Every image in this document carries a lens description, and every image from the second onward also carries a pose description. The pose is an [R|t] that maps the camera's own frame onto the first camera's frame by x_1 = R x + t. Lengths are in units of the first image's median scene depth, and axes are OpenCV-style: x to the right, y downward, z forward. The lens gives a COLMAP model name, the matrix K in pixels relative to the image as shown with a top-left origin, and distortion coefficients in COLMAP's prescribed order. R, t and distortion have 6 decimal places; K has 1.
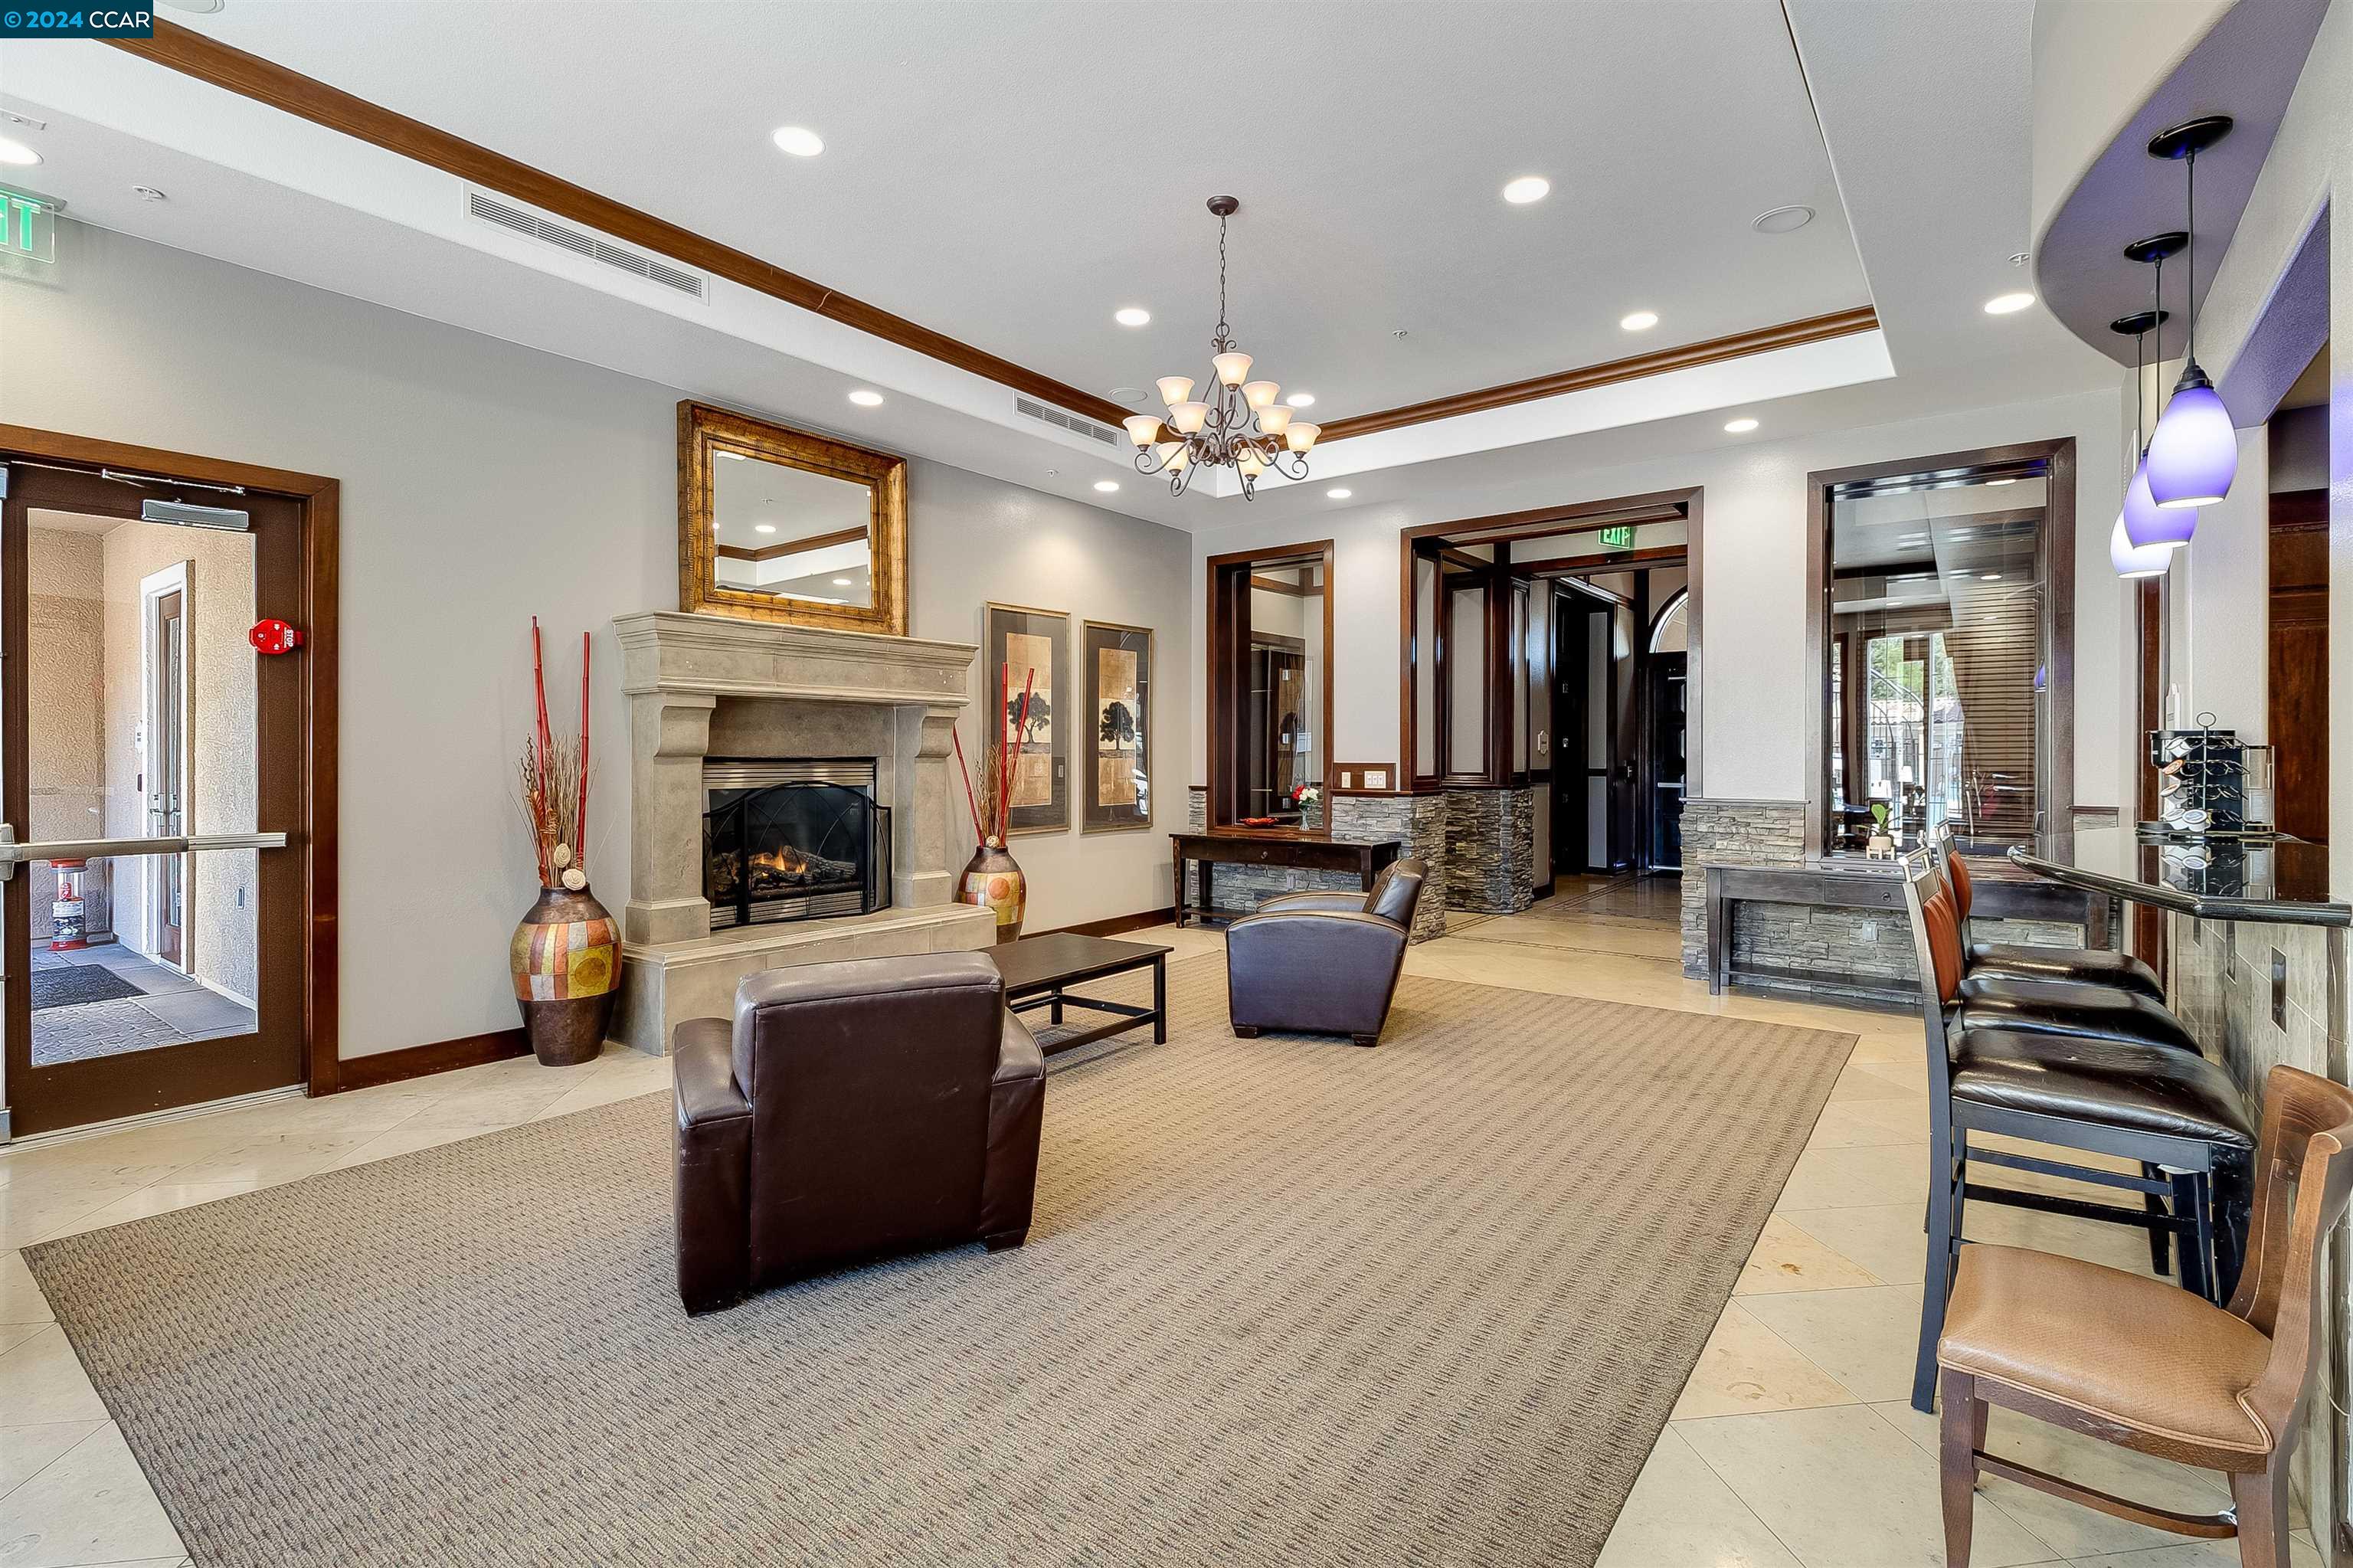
lens RADIAL K [[1074.2, 0, 1182.8], [0, 1074.2, 764.1], [0, 0, 1]] dist [-0.002081, -0.003915]
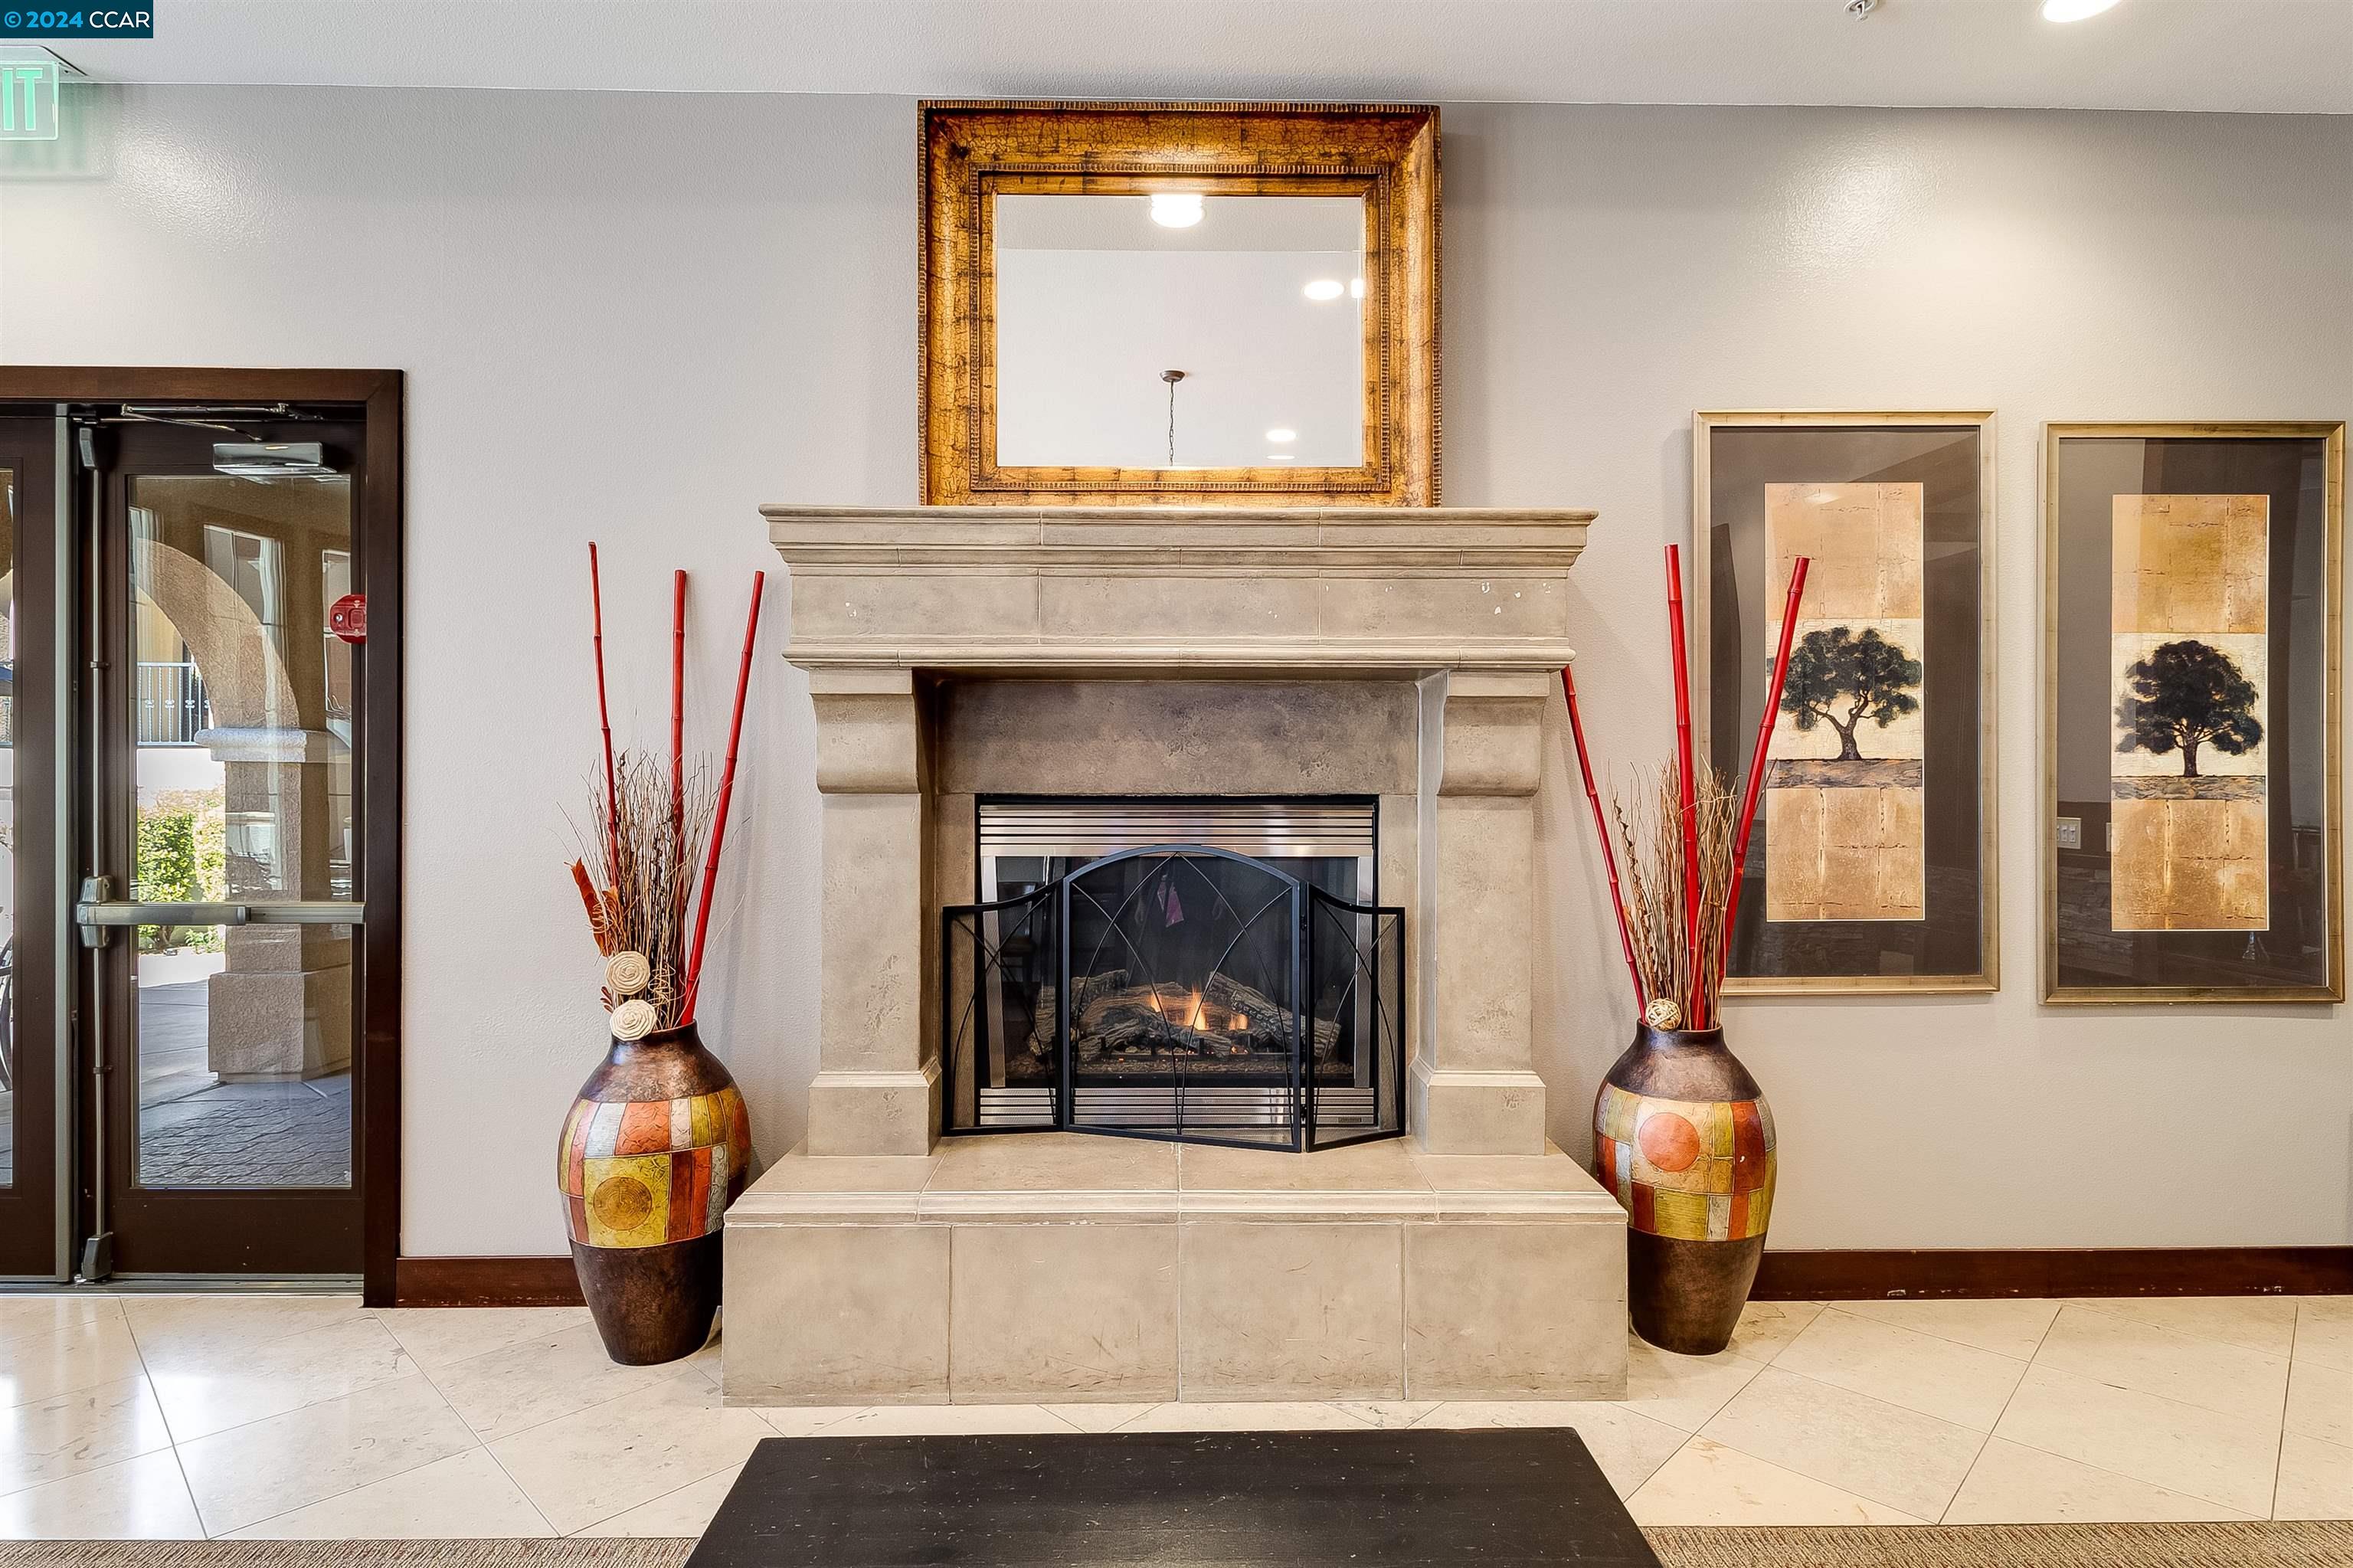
lens RADIAL K [[1222.2, 0, 1179.9], [0, 1222.2, 780.3], [0, 0, 1]] dist [0.005953, -0.000938]
pose [[0.621410, -0.007064, -0.783454, 0.064879], [-0.007395, 0.999862, -0.014882, -0.004403], [0.783451, 0.015042, 0.621272, 0.617521]]
